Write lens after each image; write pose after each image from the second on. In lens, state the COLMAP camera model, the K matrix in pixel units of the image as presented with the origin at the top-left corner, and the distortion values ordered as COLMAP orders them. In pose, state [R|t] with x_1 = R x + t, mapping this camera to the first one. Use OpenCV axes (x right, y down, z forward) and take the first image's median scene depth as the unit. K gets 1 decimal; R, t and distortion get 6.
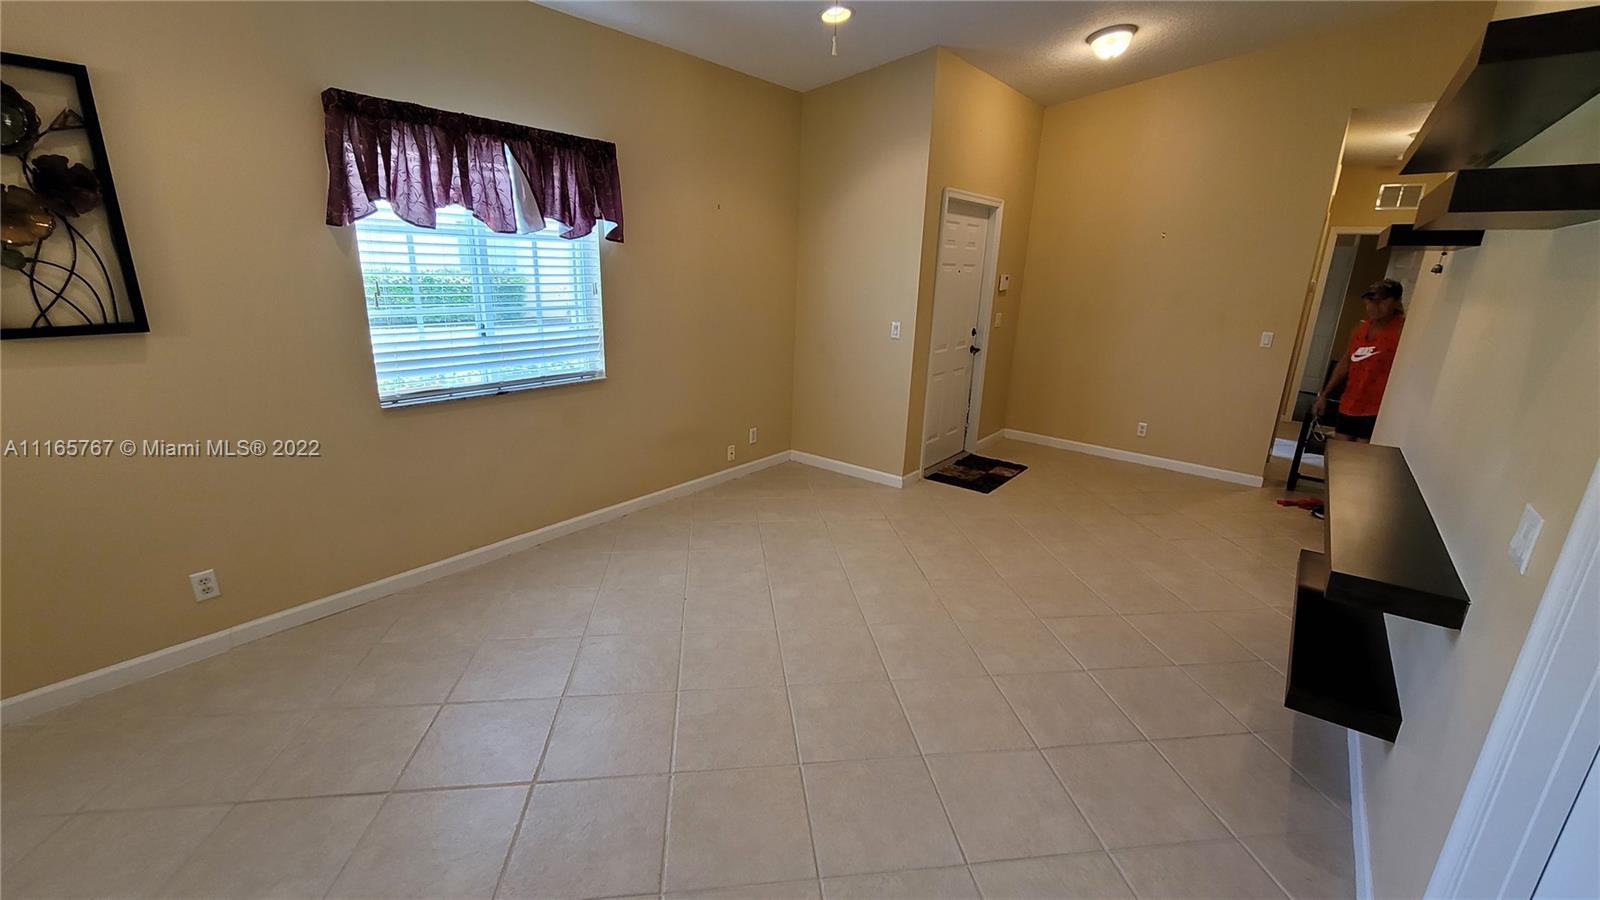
lens RADIAL K [[659.6, 0, 807.1], [0, 659.6, 454.1], [0, 0, 1]] dist [-0.003684, -0.000119]
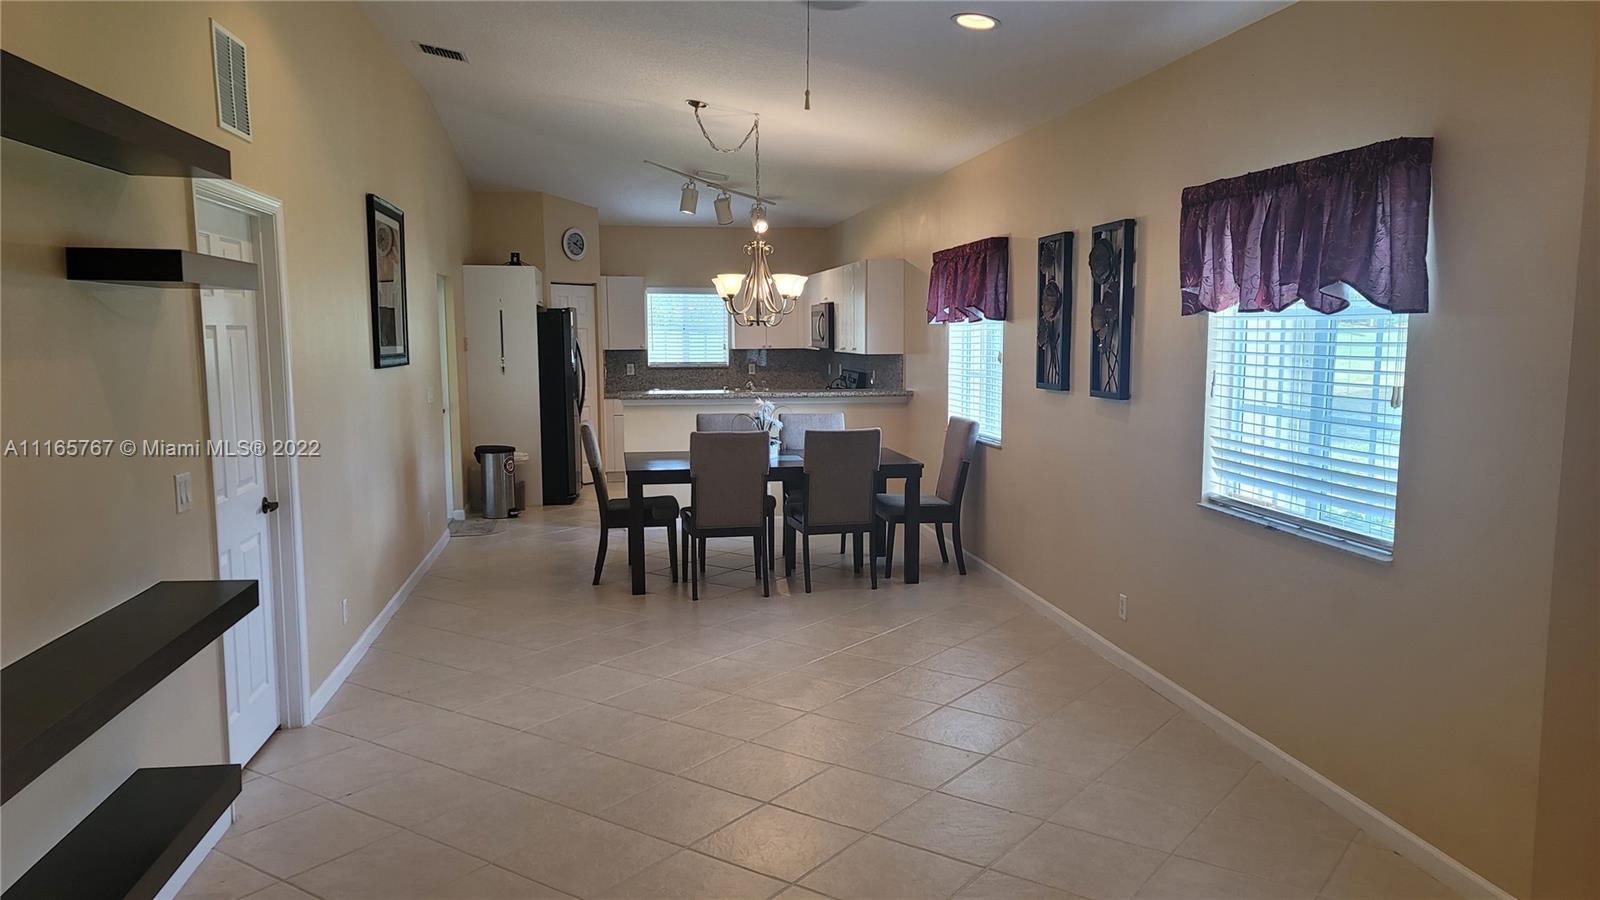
lens RADIAL K [[1169.9, 0, 800.0], [0, 1169.9, 472.3], [0, 0, 1]] dist [0.083142, -0.060298]
pose [[-0.694151, 0.048734, -0.718178, 0.833723], [-0.228192, 0.931349, 0.283757, -0.408132], [0.682703, 0.360852, -0.635376, 1.493503]]
